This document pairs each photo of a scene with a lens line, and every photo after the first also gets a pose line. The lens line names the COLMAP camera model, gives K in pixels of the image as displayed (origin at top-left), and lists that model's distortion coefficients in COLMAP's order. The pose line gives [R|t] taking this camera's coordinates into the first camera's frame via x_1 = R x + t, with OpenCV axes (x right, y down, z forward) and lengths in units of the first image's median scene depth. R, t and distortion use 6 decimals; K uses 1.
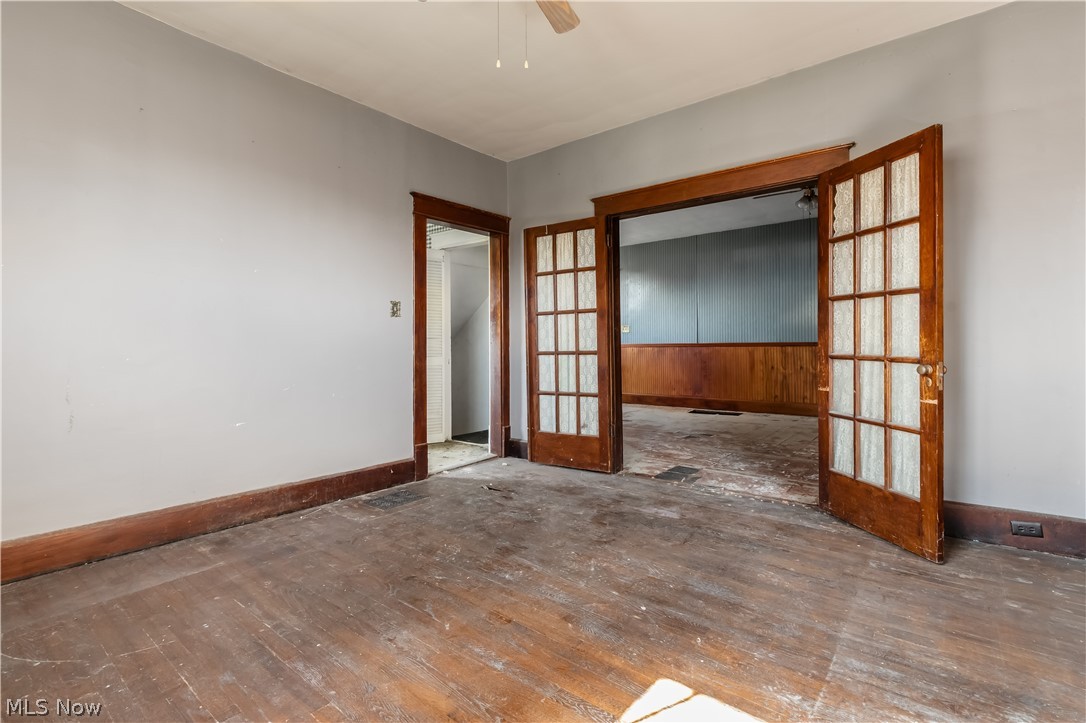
lens RADIAL K [[489.8, 0, 543.9], [0, 489.8, 355.9], [0, 0, 1]] dist [0.000144, -0.000211]
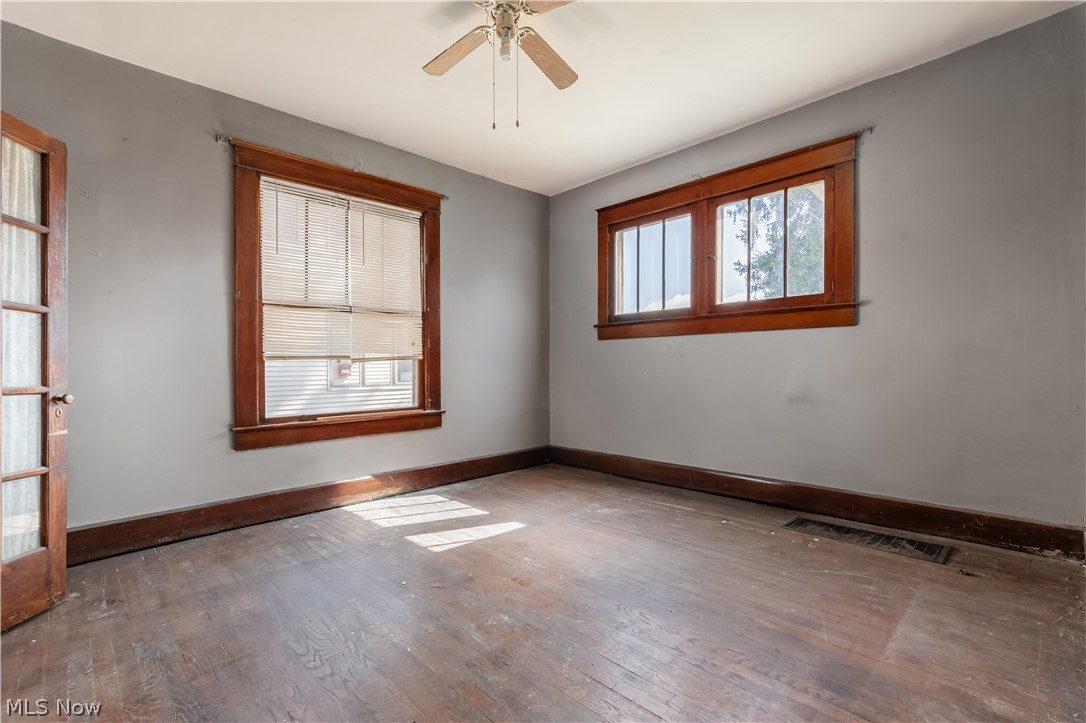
lens RADIAL K [[489.8, 0, 543.9], [0, 489.8, 355.9], [0, 0, 1]] dist [0.000144, -0.000211]
pose [[-0.991472, 0.018798, 0.128960, -0.263731], [0.019551, 0.999798, 0.004574, -0.041385], [-0.128848, 0.007057, -0.991639, 1.834848]]
